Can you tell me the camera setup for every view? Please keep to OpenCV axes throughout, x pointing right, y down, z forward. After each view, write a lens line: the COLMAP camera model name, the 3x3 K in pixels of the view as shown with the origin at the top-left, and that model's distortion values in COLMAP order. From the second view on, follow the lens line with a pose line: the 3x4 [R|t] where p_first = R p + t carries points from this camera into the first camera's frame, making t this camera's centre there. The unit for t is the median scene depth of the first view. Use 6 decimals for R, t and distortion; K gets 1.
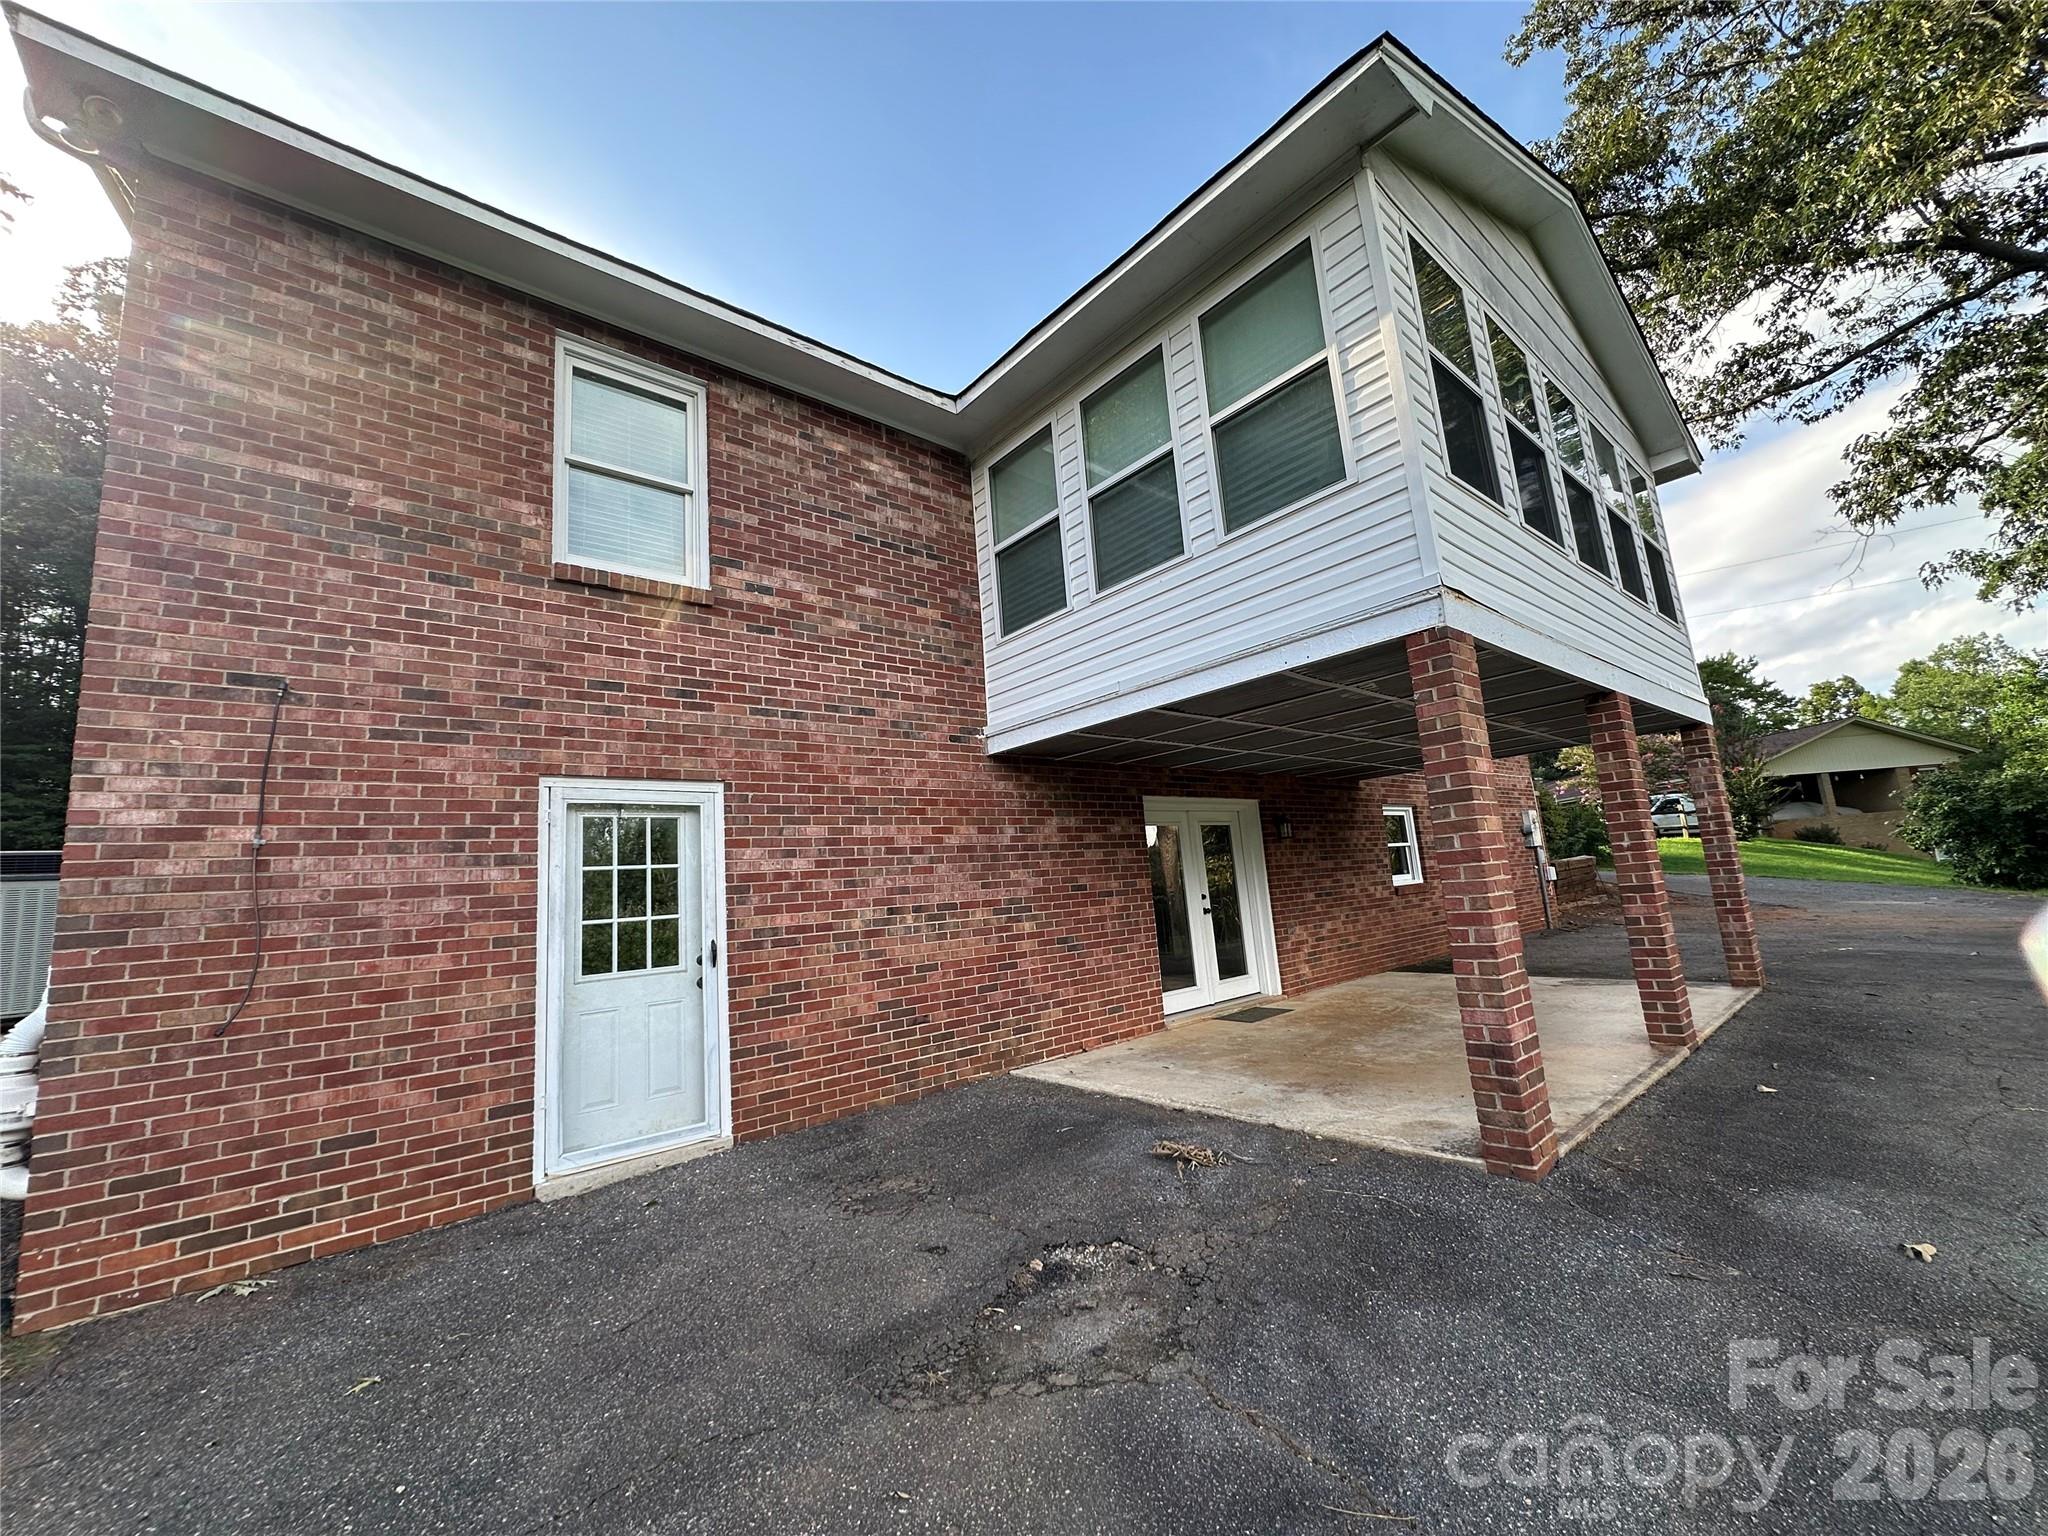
lens RADIAL K [[813.6, 0, 1024.0], [0, 813.6, 768.0], [0, 0, 1]] dist [-0.002810, -0.000237]
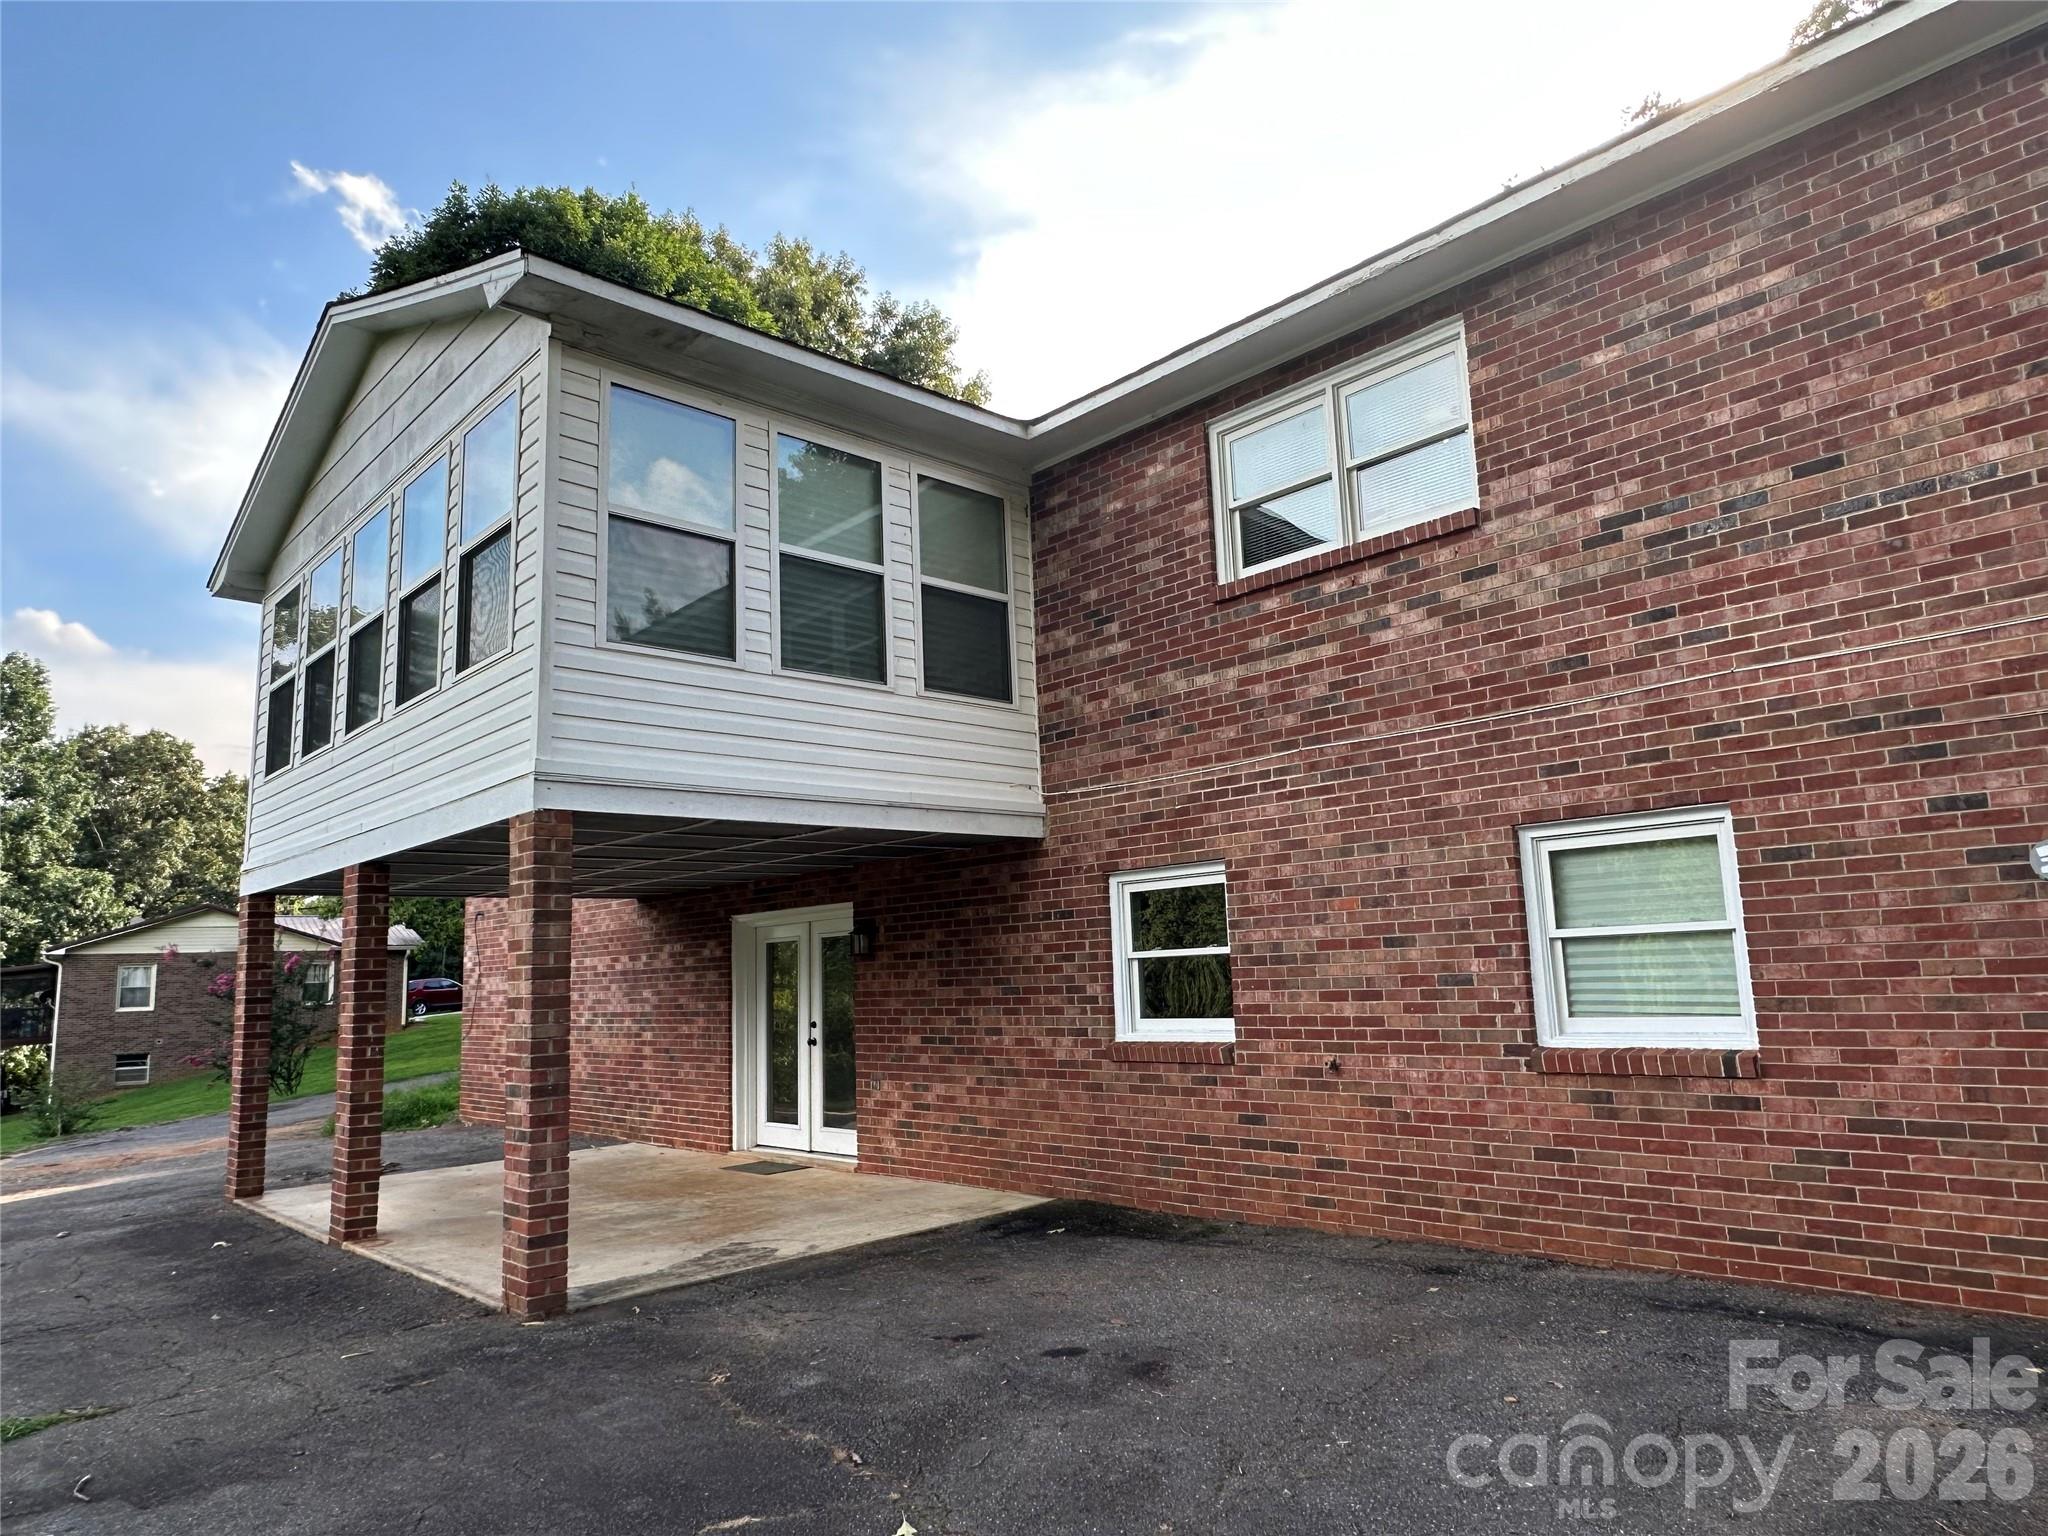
lens RADIAL K [[1293.5, 0, 1024.0], [0, 1293.5, 768.0], [0, 0, 1]] dist [-0.000126, -0.000154]
pose [[0.043589, -0.084936, -0.995433, 1.662418], [0.190494, 0.978806, -0.075176, 0.042356], [0.980720, -0.186347, 0.058845, 1.241892]]
